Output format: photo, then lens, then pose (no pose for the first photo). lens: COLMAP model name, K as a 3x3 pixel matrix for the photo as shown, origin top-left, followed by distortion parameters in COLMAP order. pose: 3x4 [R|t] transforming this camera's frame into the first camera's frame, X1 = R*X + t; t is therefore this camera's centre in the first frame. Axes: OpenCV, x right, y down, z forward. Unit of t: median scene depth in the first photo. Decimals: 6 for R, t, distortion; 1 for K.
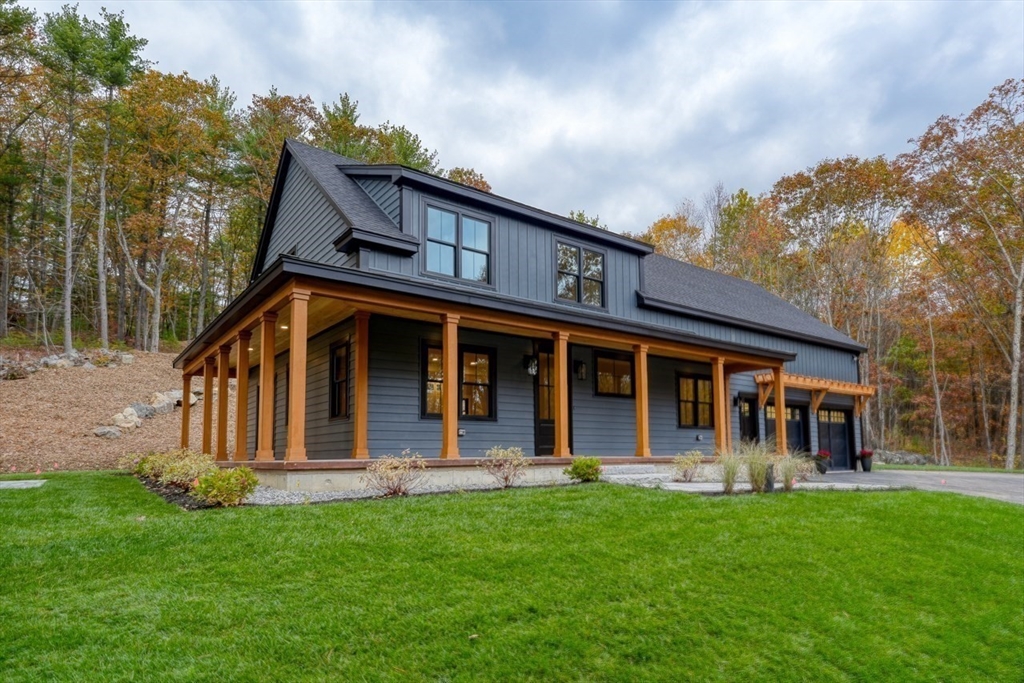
lens RADIAL K [[574.8, 0, 471.5], [0, 574.8, 392.2], [0, 0, 1]] dist [0.045331, 0.000491]
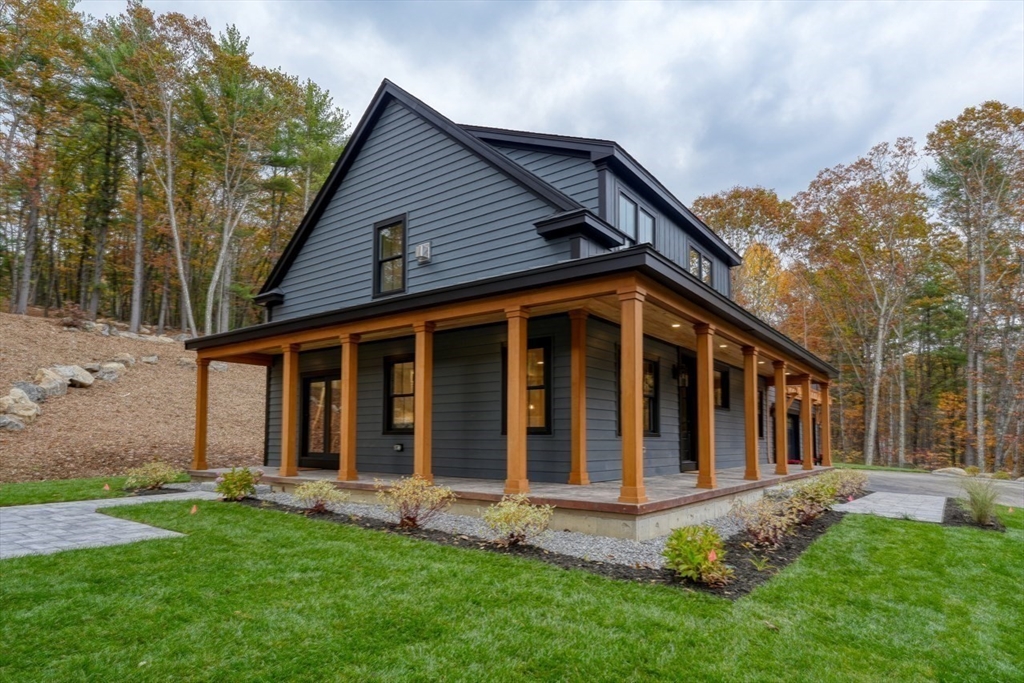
lens RADIAL K [[574.8, 0, 471.5], [0, 574.8, 392.2], [0, 0, 1]] dist [0.045331, 0.000491]
pose [[0.956692, 0.035022, 0.288989, -0.231949], [-0.044202, 0.998702, 0.025301, -0.013883], [-0.287728, -0.036979, 0.956998, 0.090477]]
